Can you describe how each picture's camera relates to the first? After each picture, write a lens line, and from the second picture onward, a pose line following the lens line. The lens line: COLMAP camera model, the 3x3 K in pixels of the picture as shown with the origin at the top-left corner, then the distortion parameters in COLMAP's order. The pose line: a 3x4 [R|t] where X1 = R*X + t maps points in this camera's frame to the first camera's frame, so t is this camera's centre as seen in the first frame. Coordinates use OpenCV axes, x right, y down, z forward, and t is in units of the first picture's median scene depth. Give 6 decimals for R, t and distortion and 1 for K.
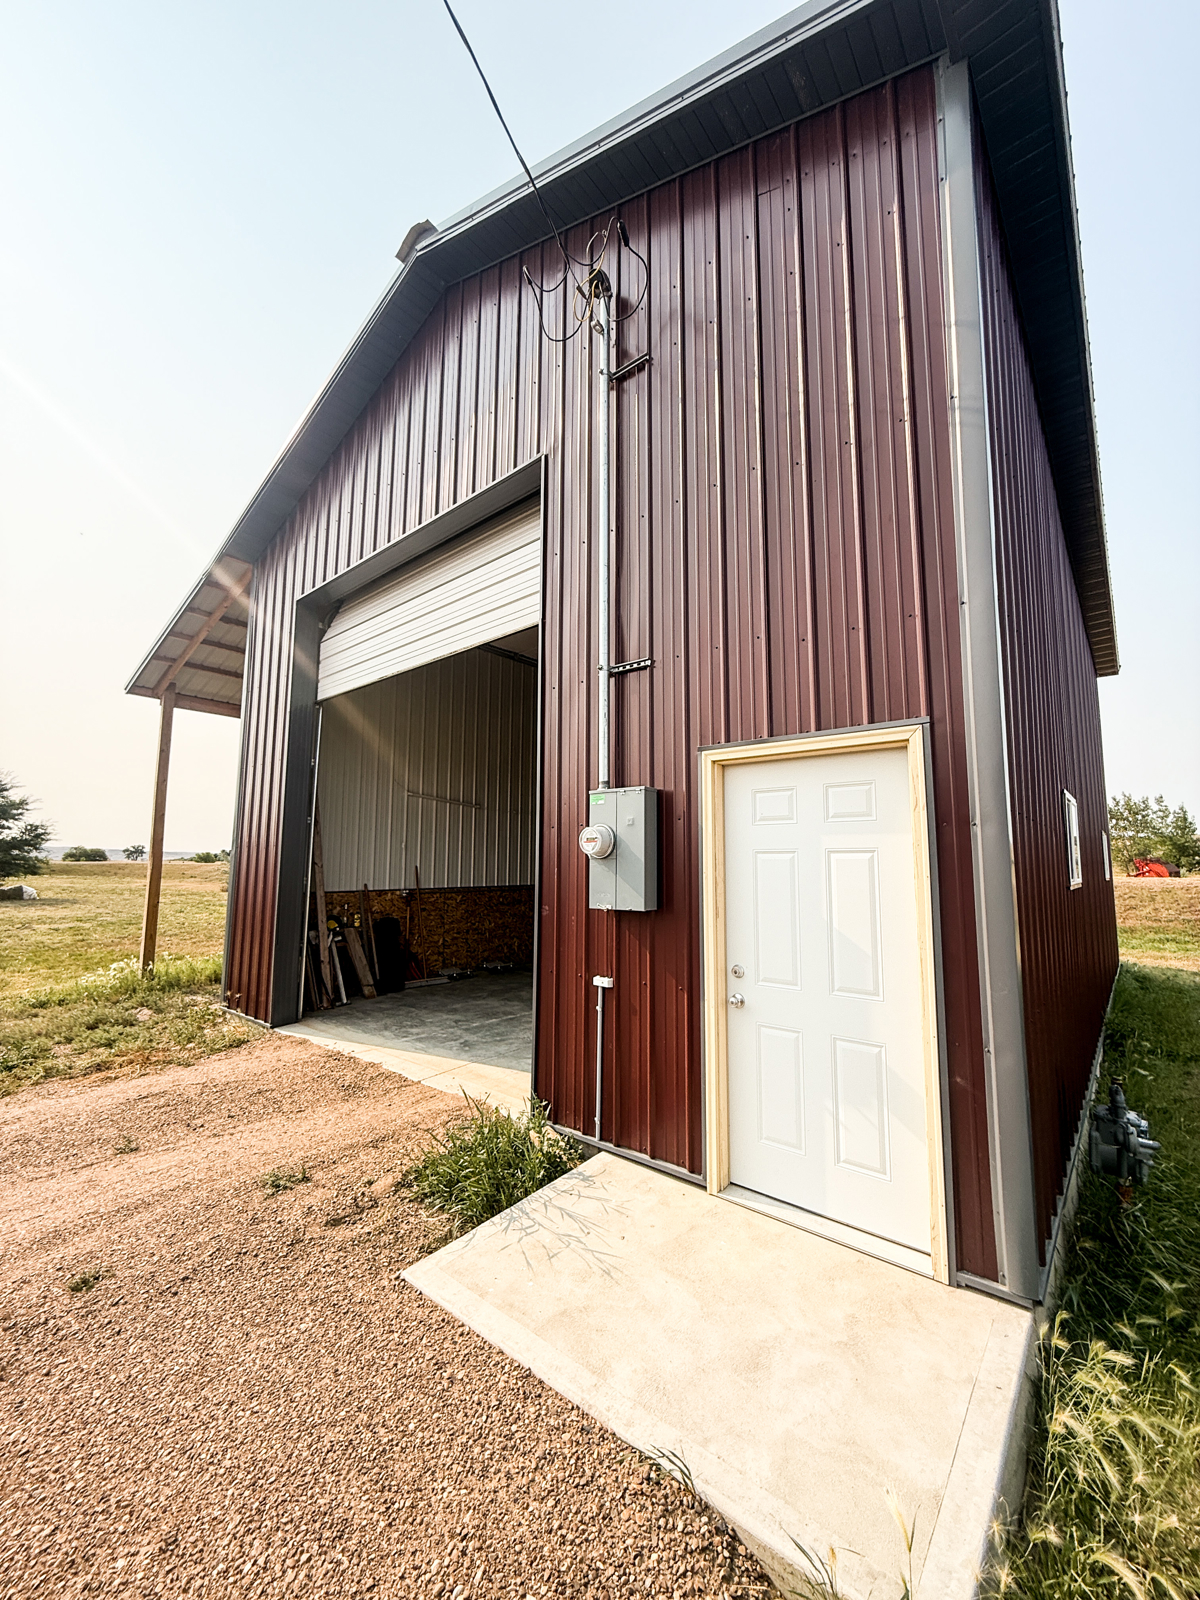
lens RADIAL K [[637.9, 0, 598.6], [0, 637.9, 797.0], [0, 0, 1]] dist [-0.001241, 0.000283]
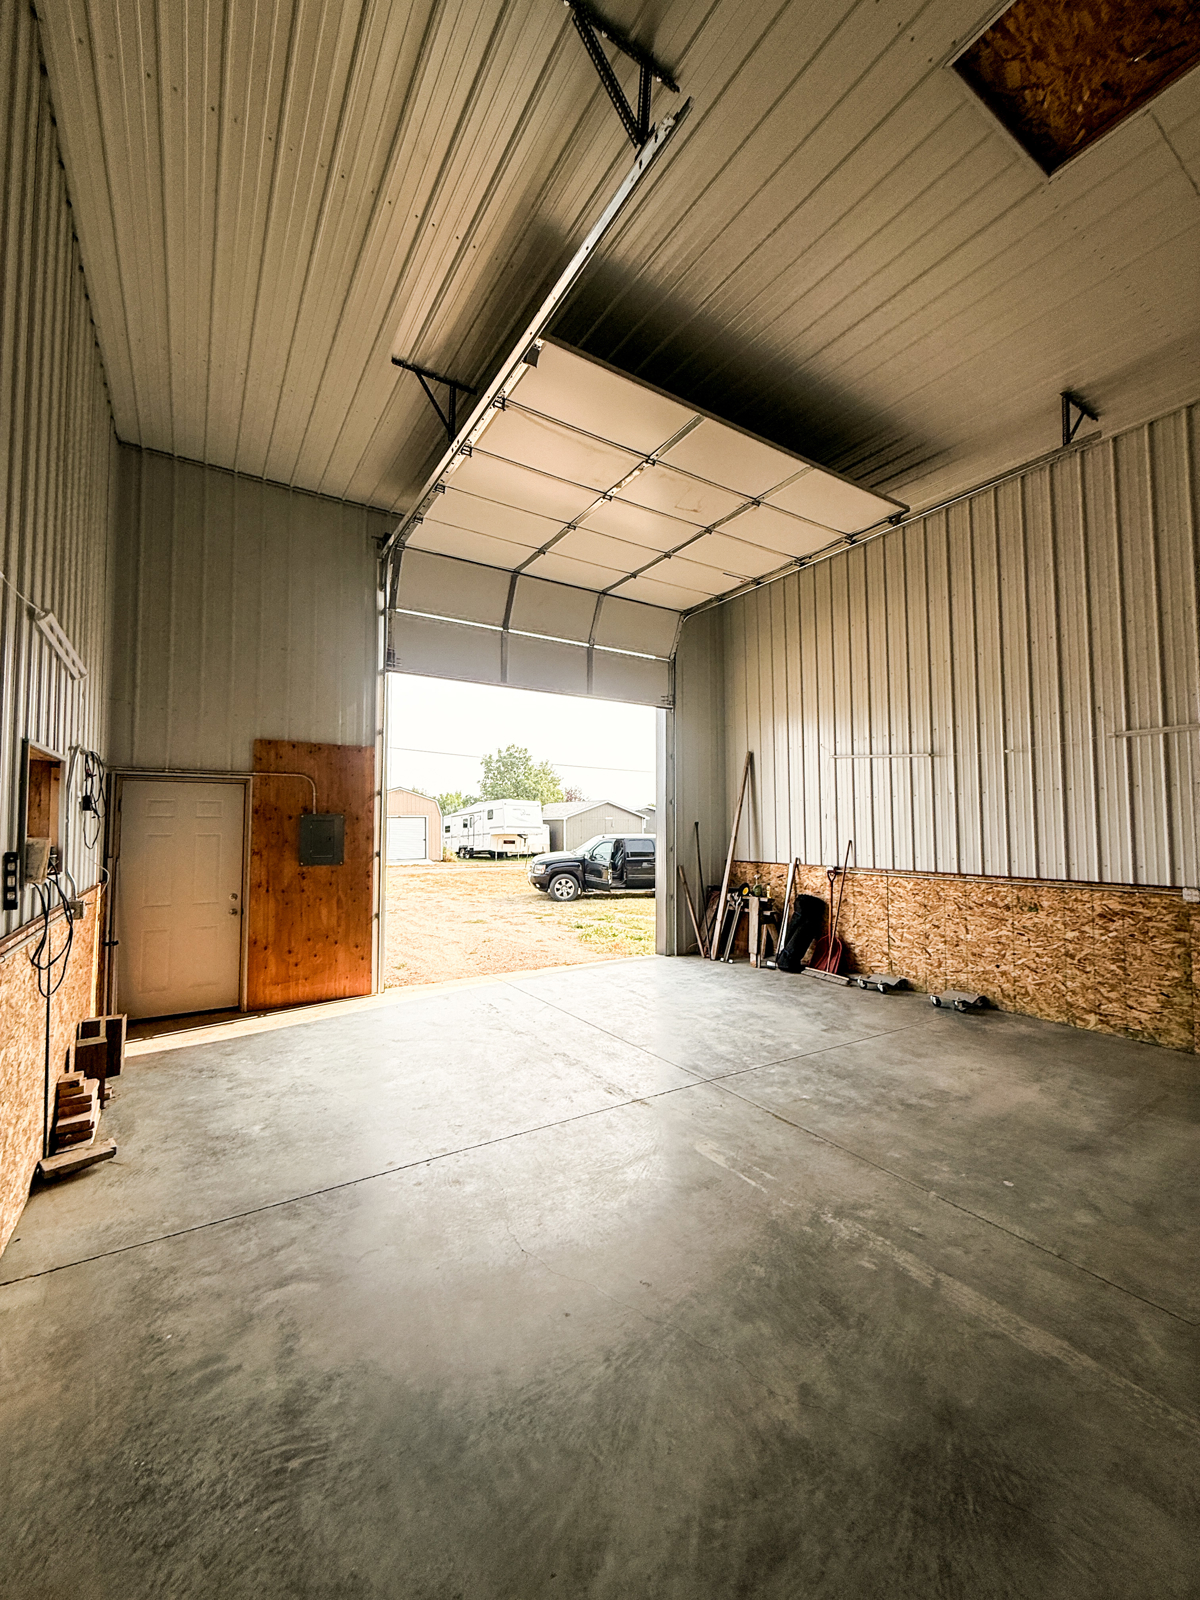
lens RADIAL K [[637.9, 0, 598.6], [0, 637.9, 797.0], [0, 0, 1]] dist [-0.001241, 0.000283]
pose [[-0.295451, -0.046876, -0.954207, 0.709769], [0.101290, 0.991629, -0.080076, 0.098911], [0.949973, -0.120310, -0.288229, 1.081850]]
